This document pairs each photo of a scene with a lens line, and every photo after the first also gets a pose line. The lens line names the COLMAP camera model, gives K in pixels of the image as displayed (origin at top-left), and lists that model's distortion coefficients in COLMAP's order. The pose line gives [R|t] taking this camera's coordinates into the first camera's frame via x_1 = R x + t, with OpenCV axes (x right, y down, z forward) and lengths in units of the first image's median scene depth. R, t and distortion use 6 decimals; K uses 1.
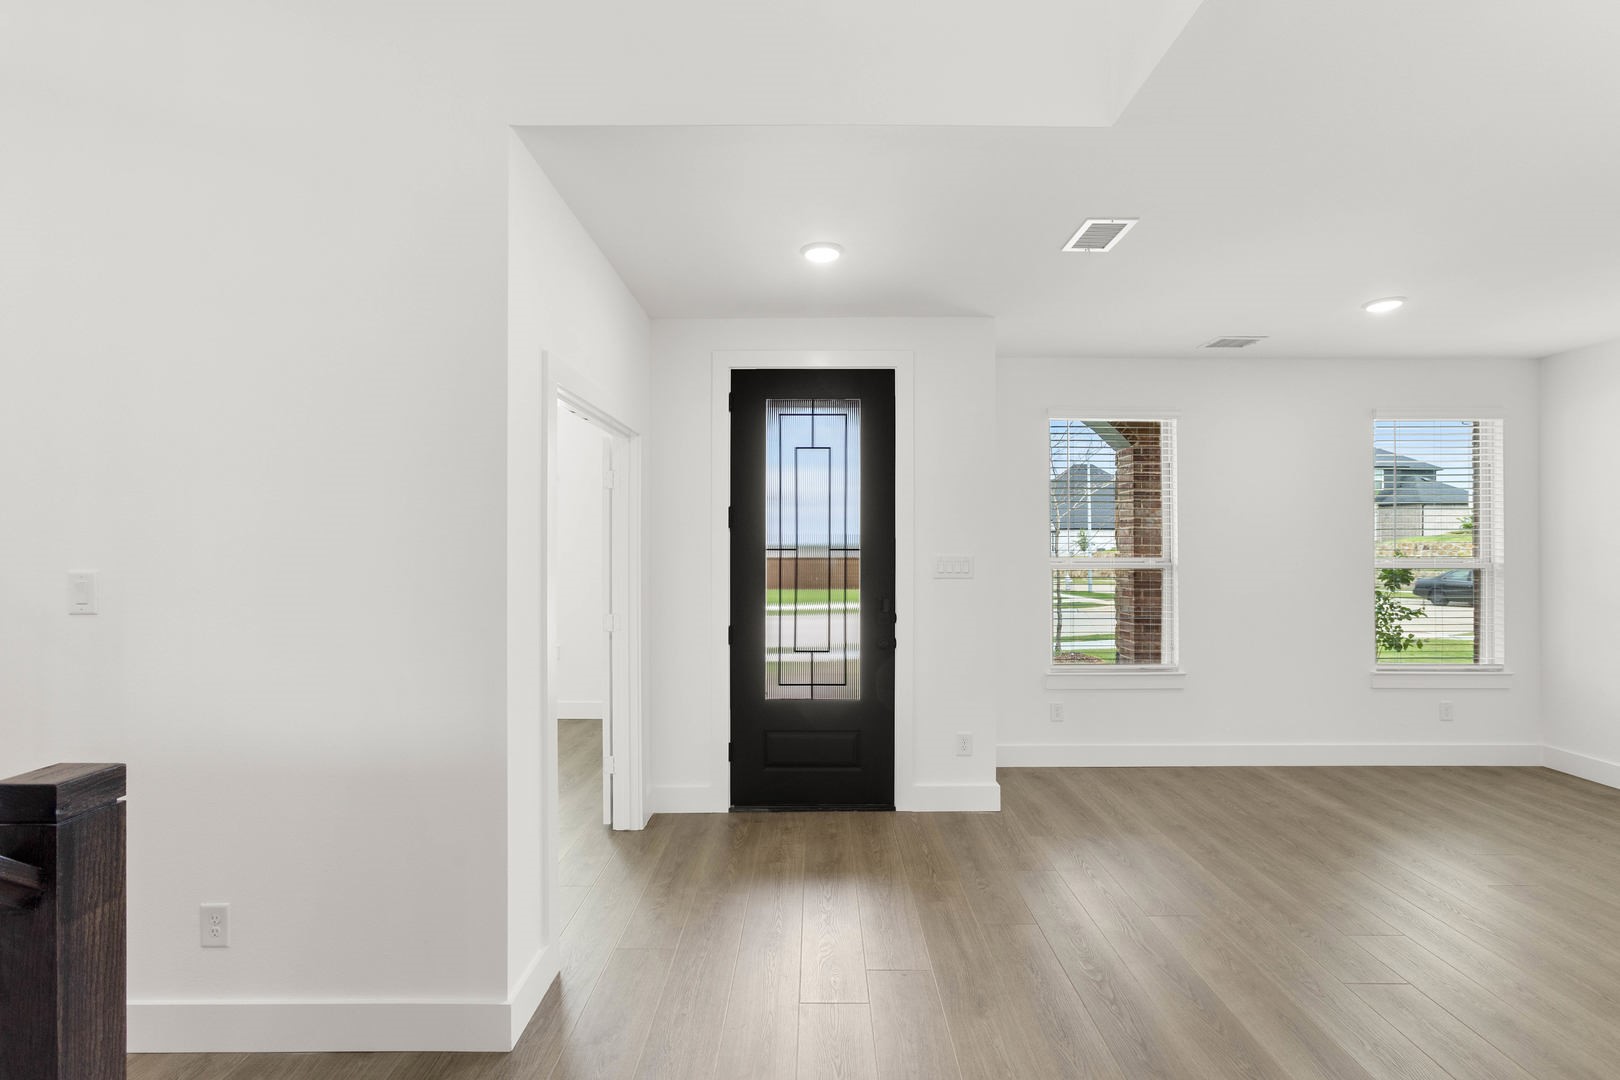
lens RADIAL K [[731.2, 0, 810.1], [0, 731.2, 543.3], [0, 0, 1]] dist [0.003505, 0.004148]
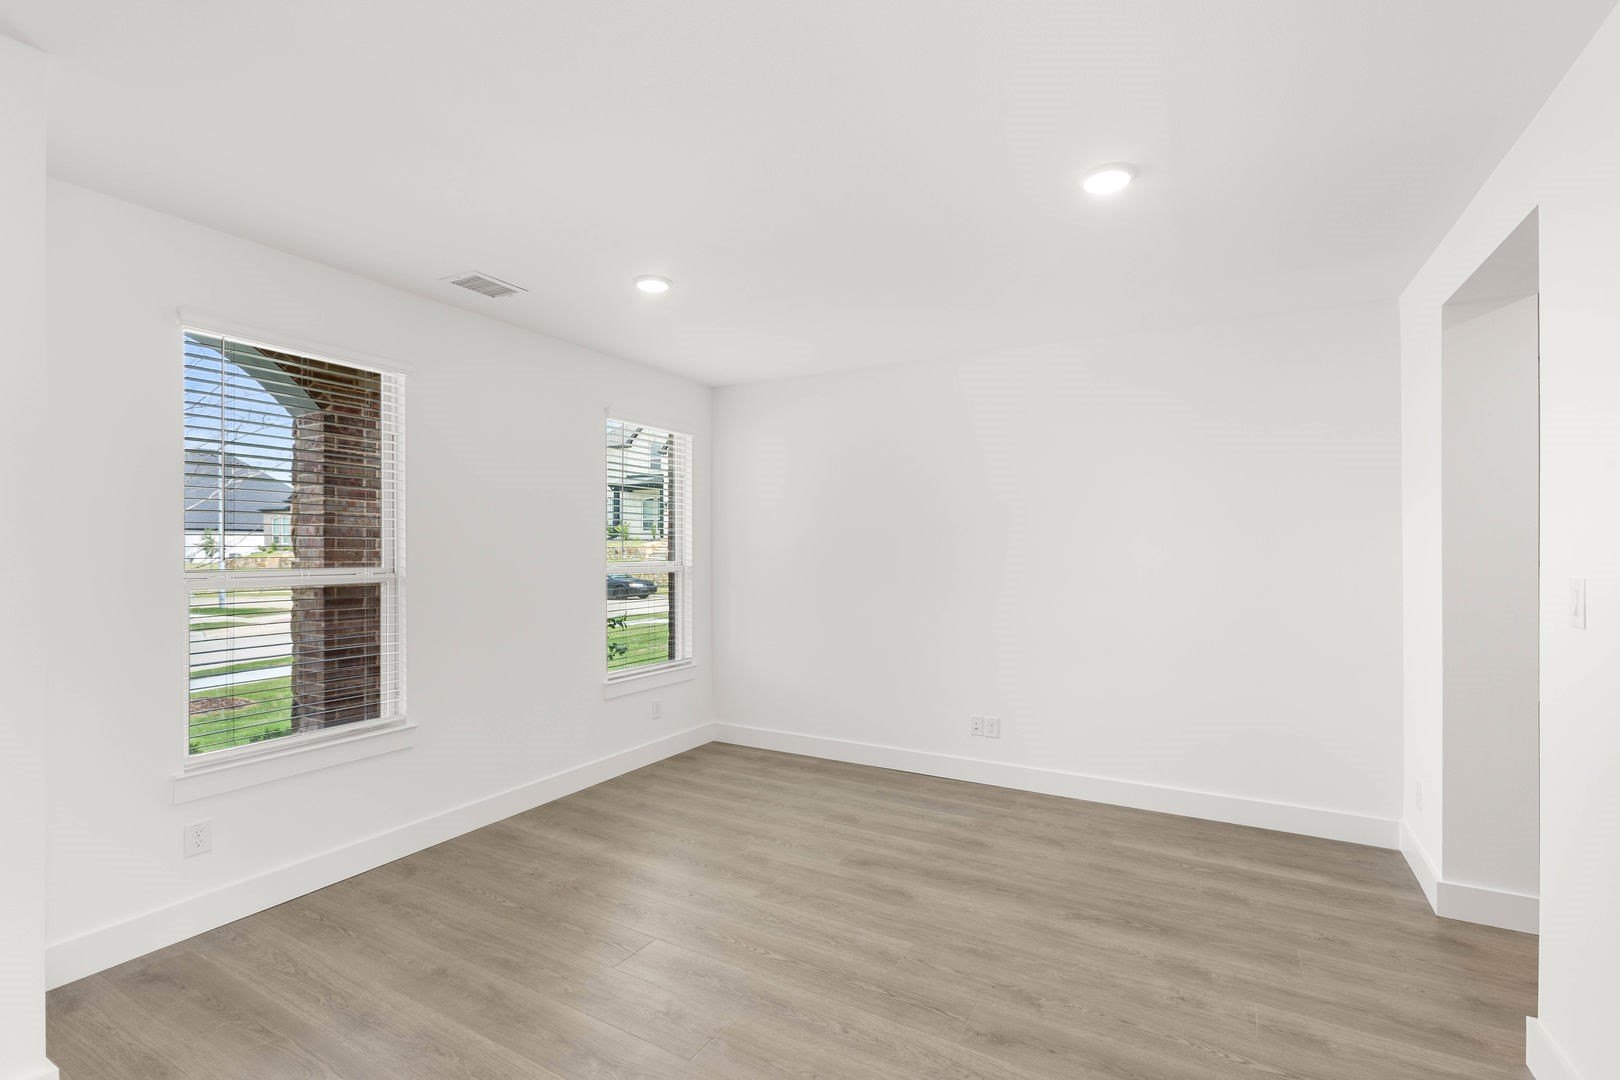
lens RADIAL K [[731.2, 0, 813.6], [0, 731.2, 549.9], [0, 0, 1]] dist [0.003505, 0.004148]
pose [[0.497129, 0.000618, 0.867677, 0.074835], [-0.002833, 0.999996, 0.000912, 0.001071], [-0.867672, -0.002912, 0.497128, 0.291255]]
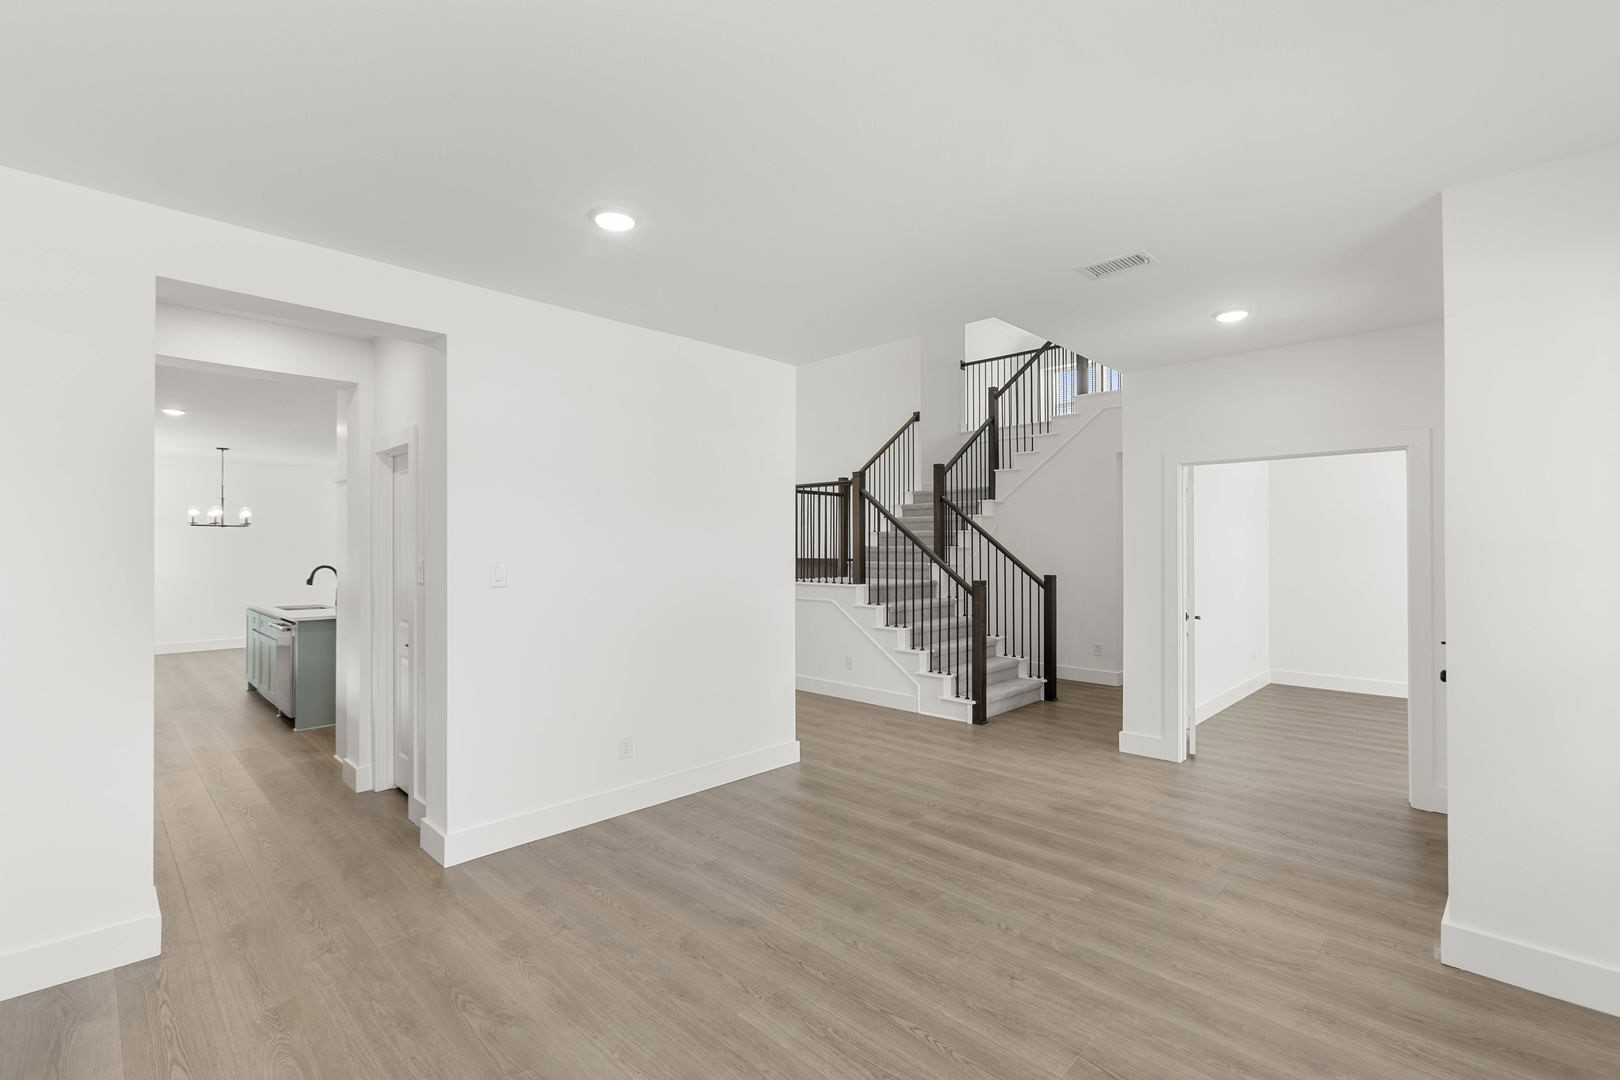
lens RADIAL K [[731.2, 0, 810.2], [0, 731.2, 548.6], [0, 0, 1]] dist [0.003505, 0.004148]
pose [[-0.706706, 0.001683, -0.707506, 0.904434], [0.001932, 0.999998, 0.000448, 0.002019], [0.707505, -0.001050, -0.706708, 0.873935]]
